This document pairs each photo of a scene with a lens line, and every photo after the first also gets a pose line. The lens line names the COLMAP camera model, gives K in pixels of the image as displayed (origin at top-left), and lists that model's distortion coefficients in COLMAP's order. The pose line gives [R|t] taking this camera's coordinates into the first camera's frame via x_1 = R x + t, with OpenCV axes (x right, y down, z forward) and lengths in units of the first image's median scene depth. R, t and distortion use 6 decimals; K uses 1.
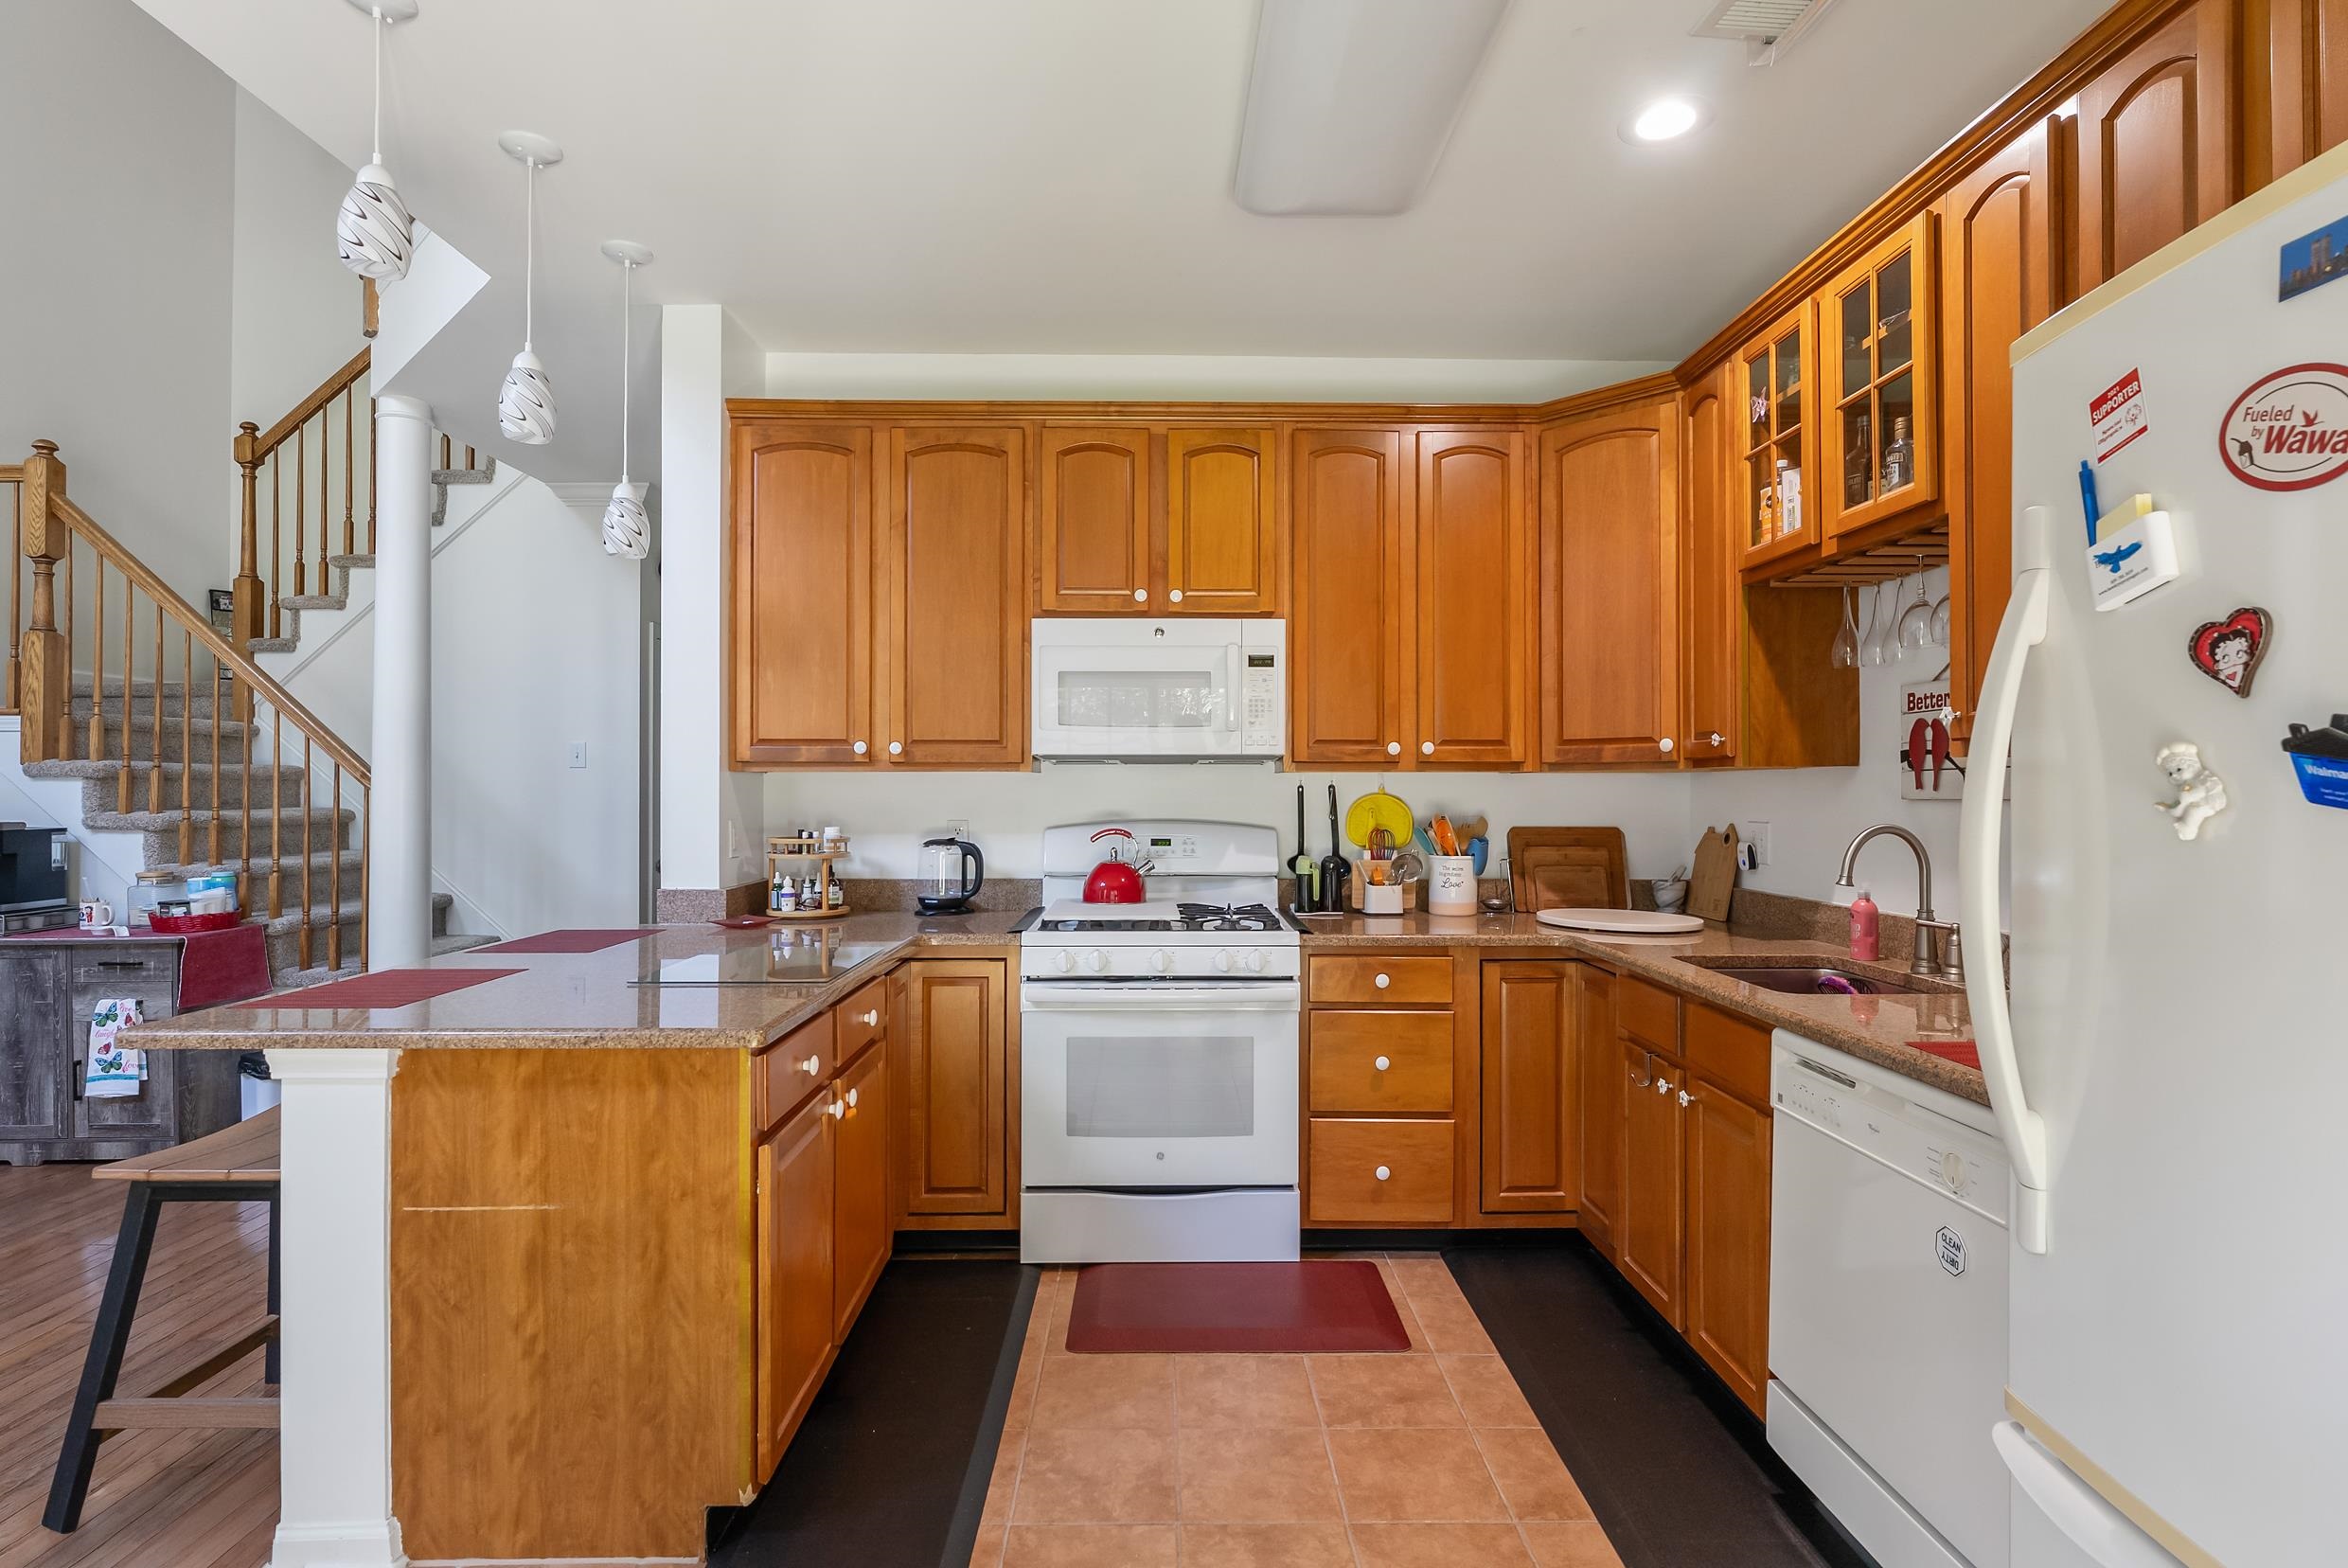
lens RADIAL K [[1151.9, 0, 1171.0], [0, 1151.9, 780.6], [0, 0, 1]] dist [0.006221, -0.002939]
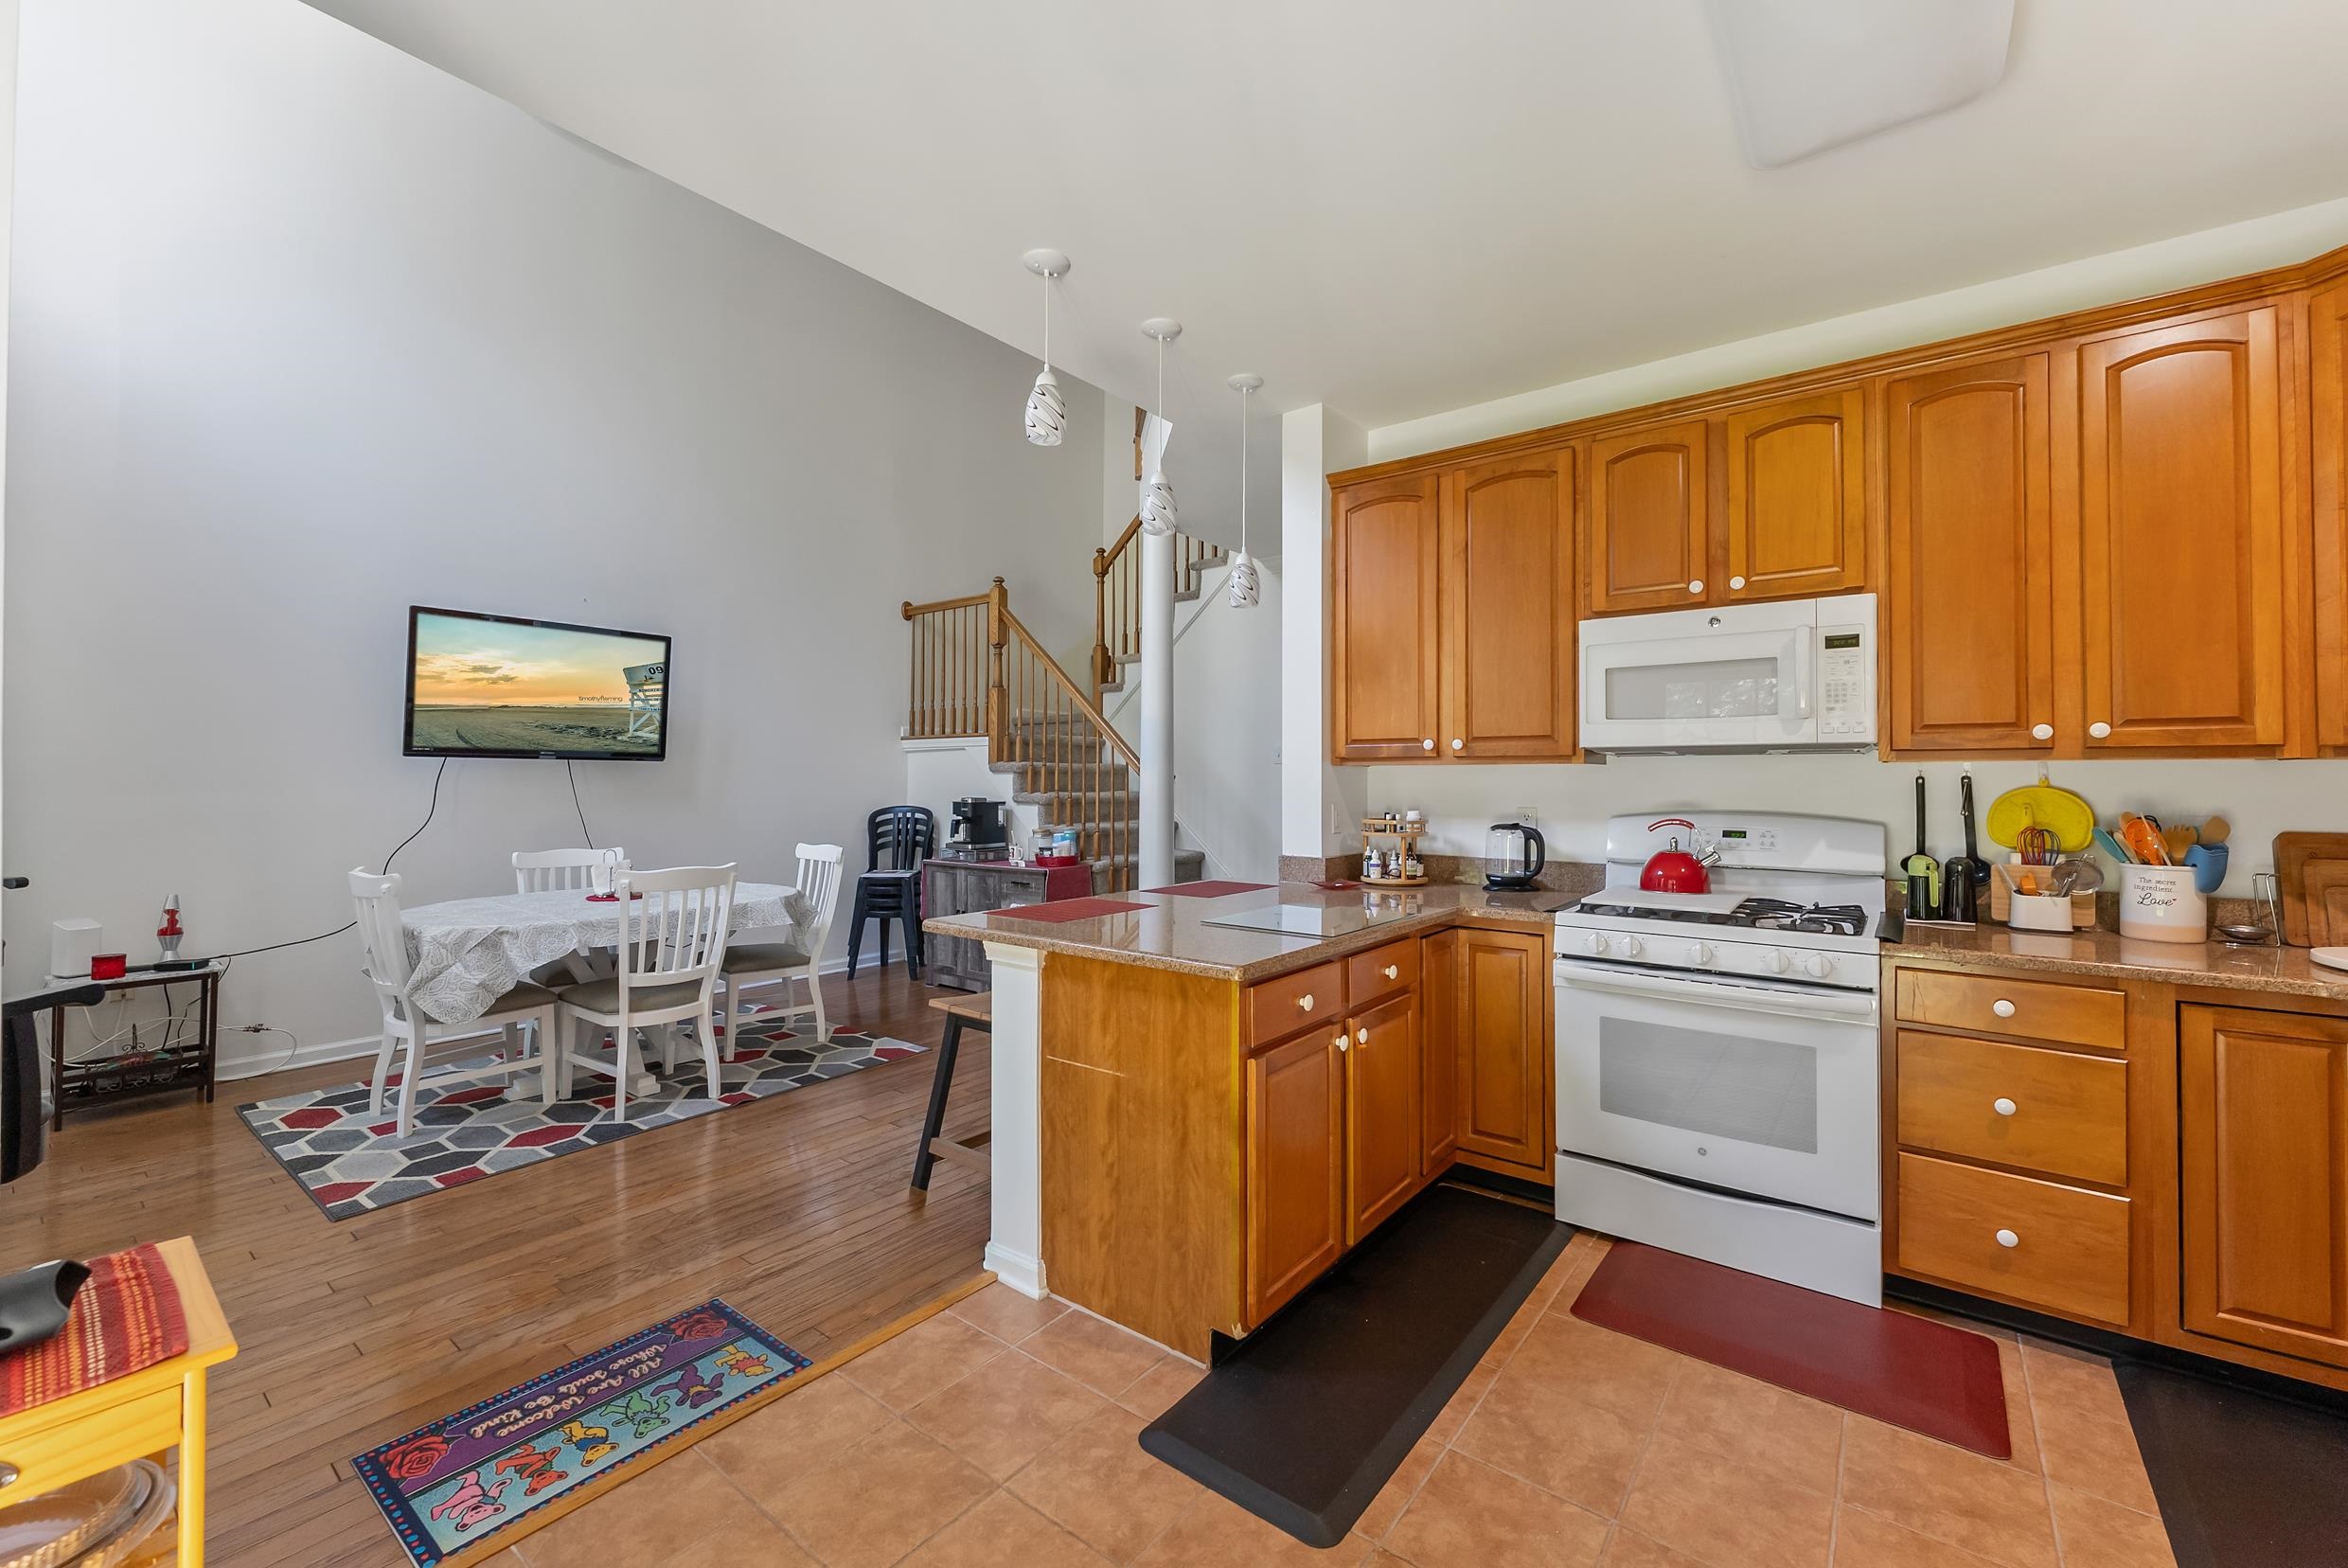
lens RADIAL K [[945.9, 0, 1178.2], [0, 945.9, 763.7], [0, 0, 1]] dist [0.001777, 0.000142]
pose [[0.781759, -0.008928, -0.623517, 0.139942], [0.002270, 0.999932, -0.011471, 0.001689], [0.623577, 0.007553, 0.781725, 0.079148]]
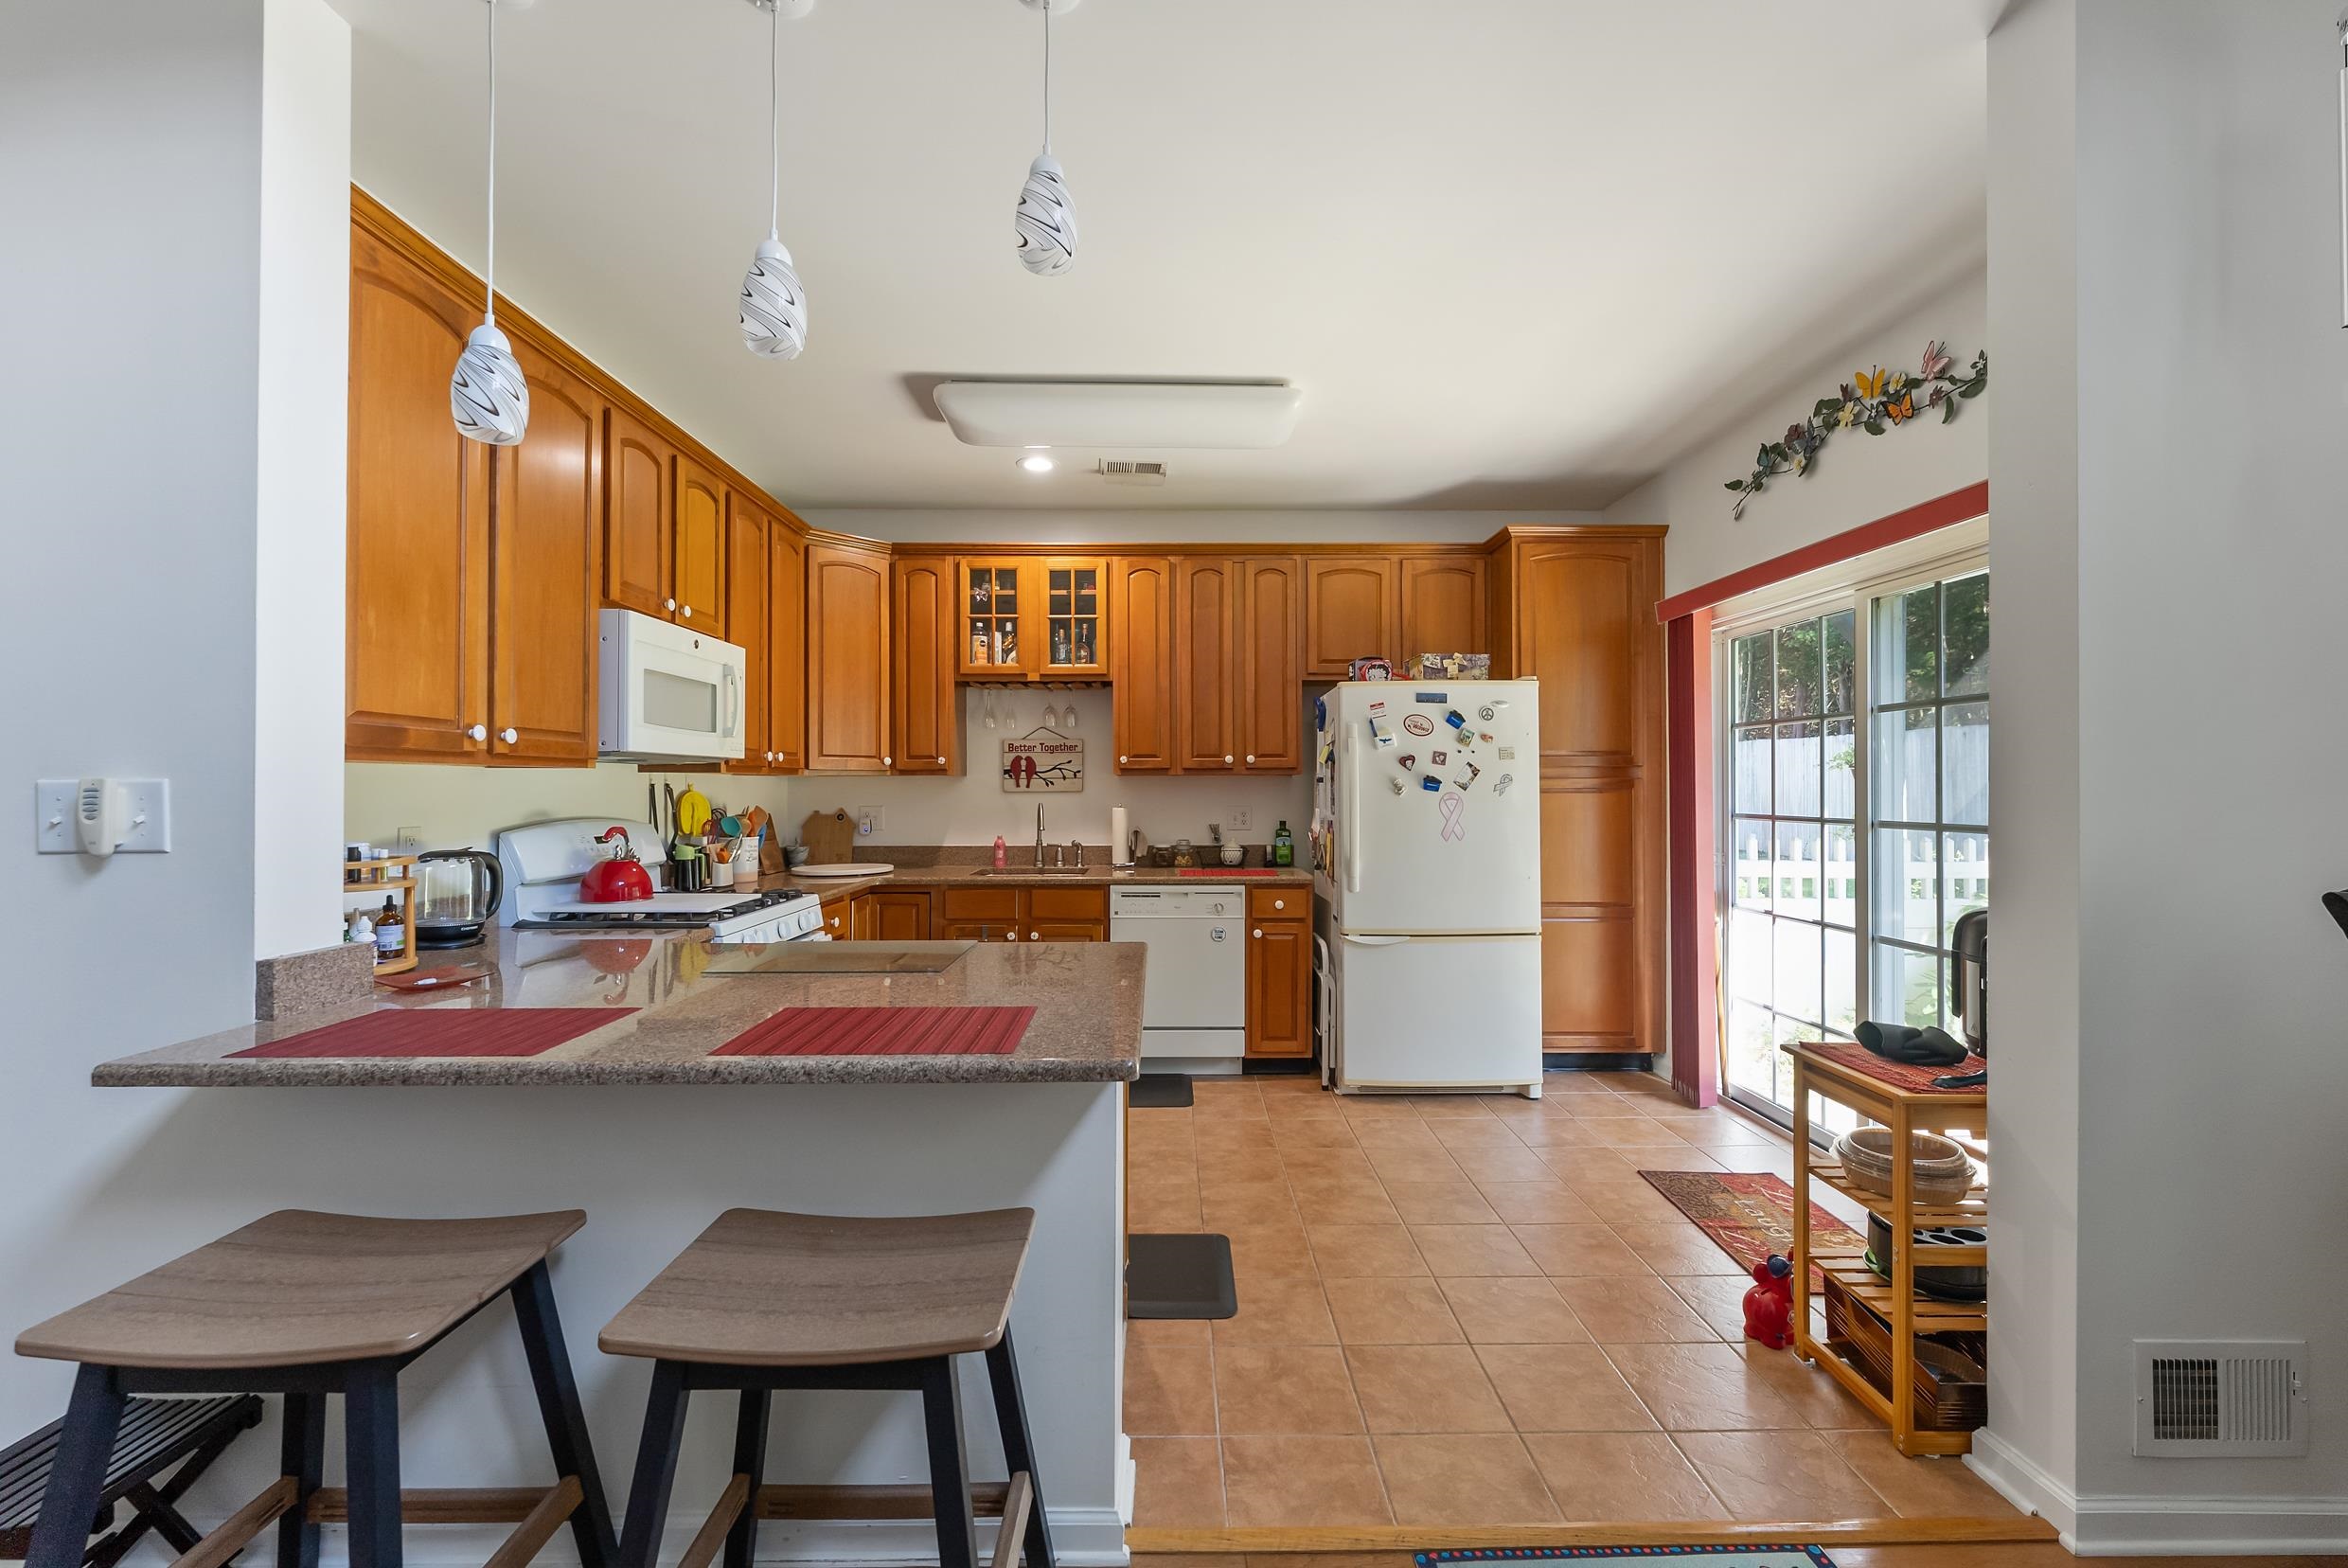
lens RADIAL K [[945.9, 0, 1195.9], [0, 945.9, 790.1], [0, 0, 1]] dist [0.001777, 0.000142]
pose [[-0.017339, -0.002935, 0.999845, -0.935222], [-0.008048, 0.999964, 0.002796, 0.003710], [-0.999817, -0.007998, -0.017362, 0.549583]]
